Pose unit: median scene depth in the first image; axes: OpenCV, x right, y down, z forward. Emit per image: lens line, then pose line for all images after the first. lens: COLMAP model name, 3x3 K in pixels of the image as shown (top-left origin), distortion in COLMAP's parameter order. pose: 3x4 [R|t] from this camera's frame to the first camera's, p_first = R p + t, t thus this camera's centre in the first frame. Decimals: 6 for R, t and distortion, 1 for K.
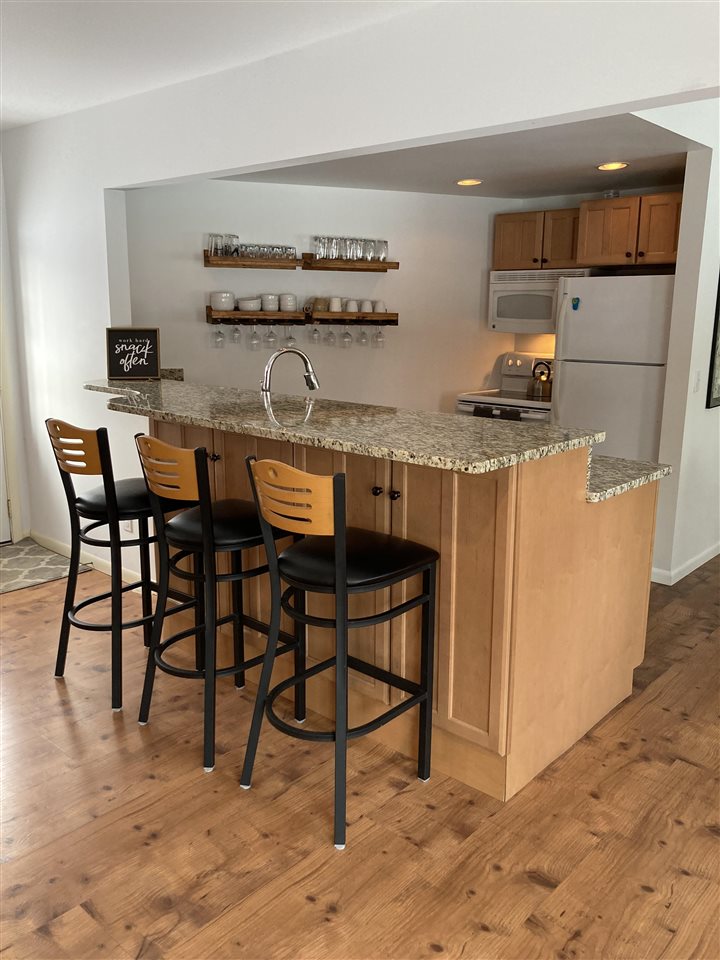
lens RADIAL K [[790.8, 0, 368.1], [0, 790.8, 481.6], [0, 0, 1]] dist [0.024550, -0.031732]
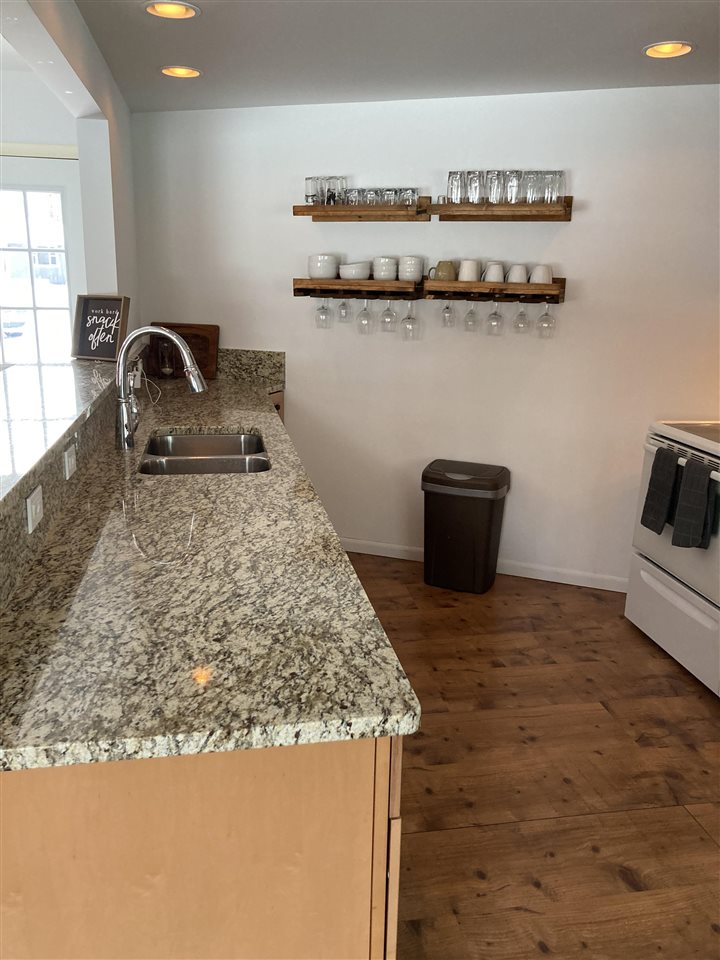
lens RADIAL K [[790.8, 0, 364.1], [0, 790.8, 479.6], [0, 0, 1]] dist [0.024550, -0.031732]
pose [[0.781833, 0.156267, -0.603588, 0.333014], [-0.143674, 0.987183, 0.069475, -0.081878], [0.606709, 0.032402, 0.794264, 0.416582]]
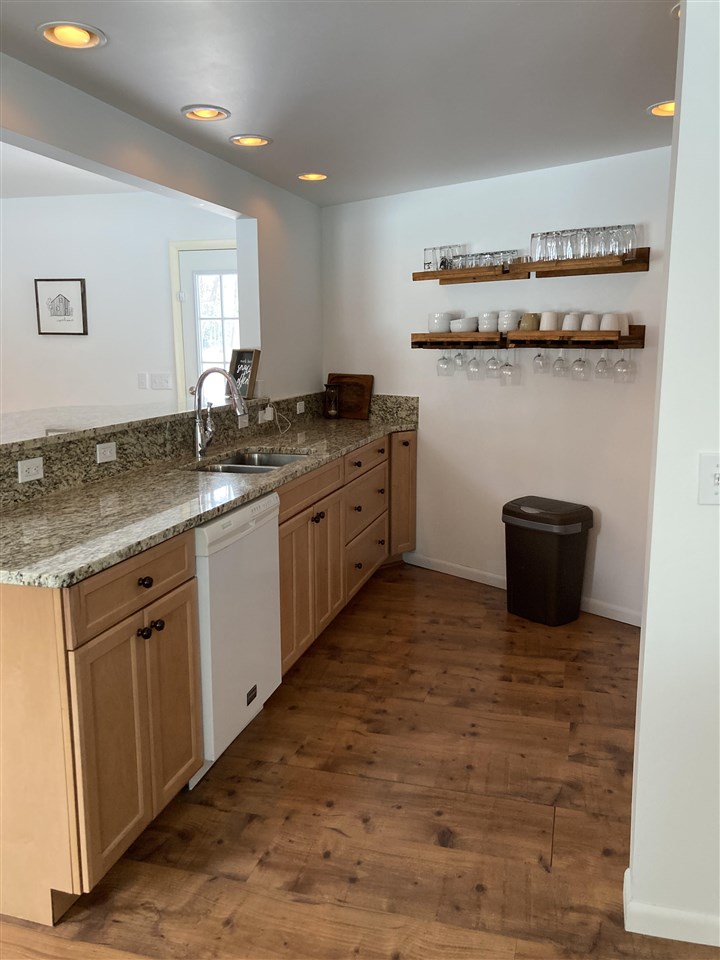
lens RADIAL K [[790.8, 0, 354.4], [0, 790.8, 477.8], [0, 0, 1]] dist [0.024550, -0.031732]
pose [[0.422506, 0.140120, -0.895464, 0.573608], [-0.185812, 0.980384, 0.065736, -0.096589], [0.887109, 0.138614, 0.440254, 0.542199]]
